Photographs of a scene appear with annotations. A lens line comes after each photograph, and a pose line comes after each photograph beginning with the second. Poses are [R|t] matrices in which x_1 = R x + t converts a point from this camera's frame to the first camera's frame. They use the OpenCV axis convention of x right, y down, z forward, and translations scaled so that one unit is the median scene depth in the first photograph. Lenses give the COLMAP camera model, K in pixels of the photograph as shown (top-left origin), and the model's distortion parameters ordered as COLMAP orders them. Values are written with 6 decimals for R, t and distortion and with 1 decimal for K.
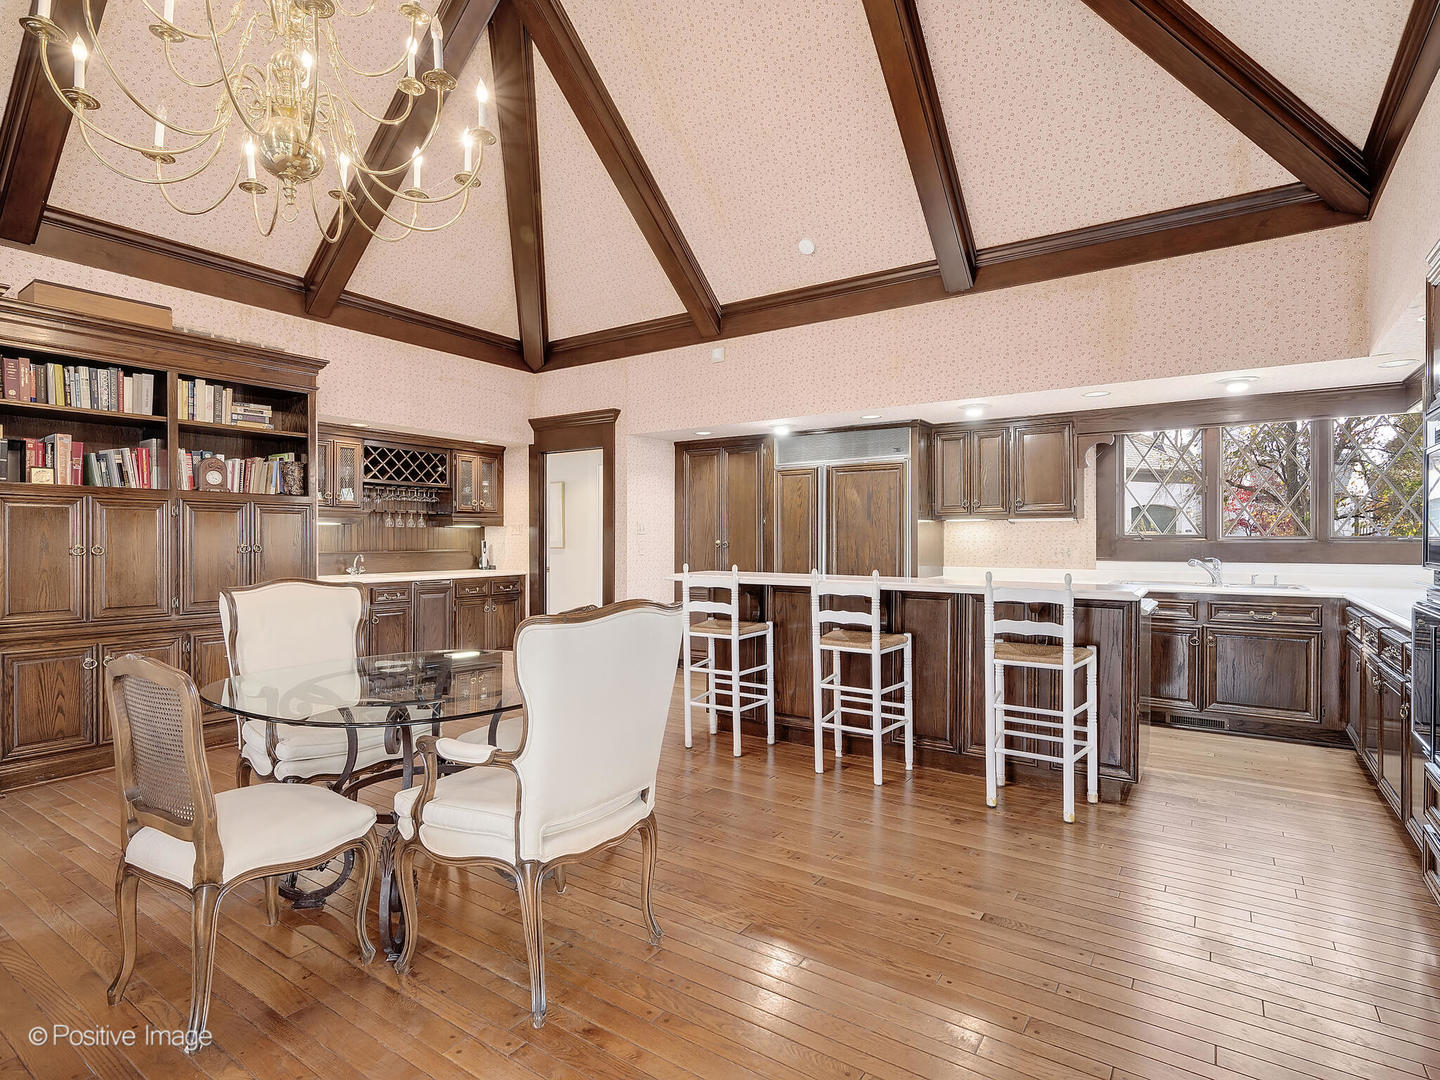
lens RADIAL K [[741.1, 0, 723.5], [0, 741.1, 535.1], [0, 0, 1]] dist [0.000933, 0.000012]
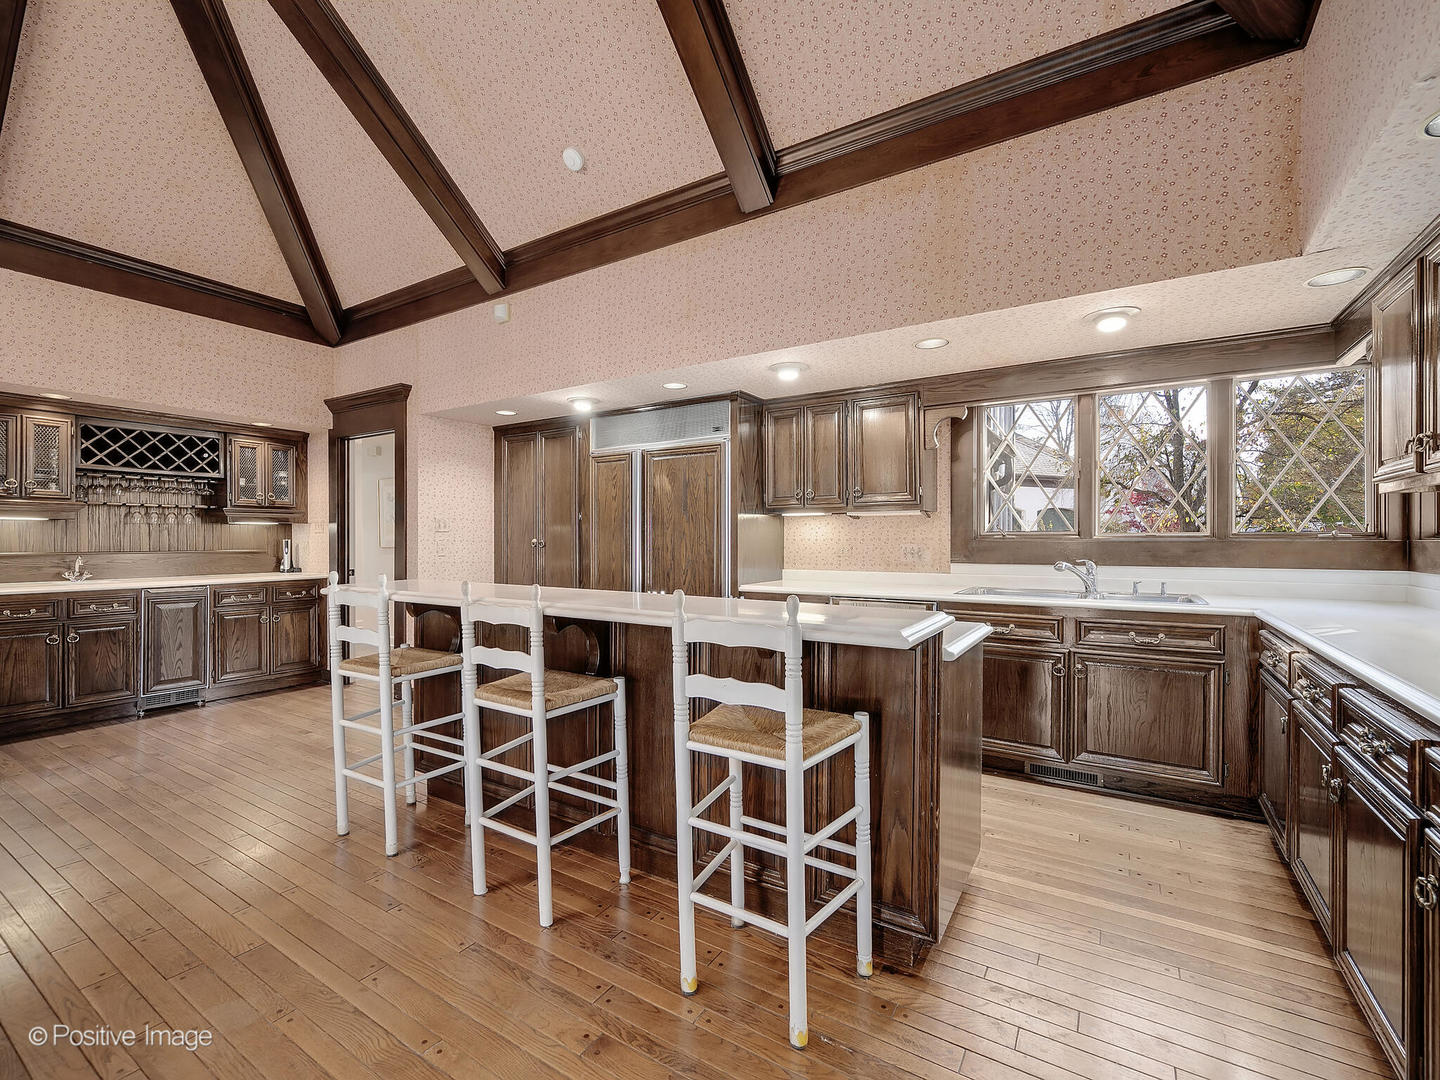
lens RADIAL K [[641.5, 0, 715.6], [0, 641.5, 537.3], [0, 0, 1]] dist [-0.001947, -0.000044]
pose [[0.999544, -0.000505, 0.030205, 0.214463], [0.000437, 0.999997, 0.002245, 0.004315], [-0.030207, -0.002230, 0.999541, 0.288111]]
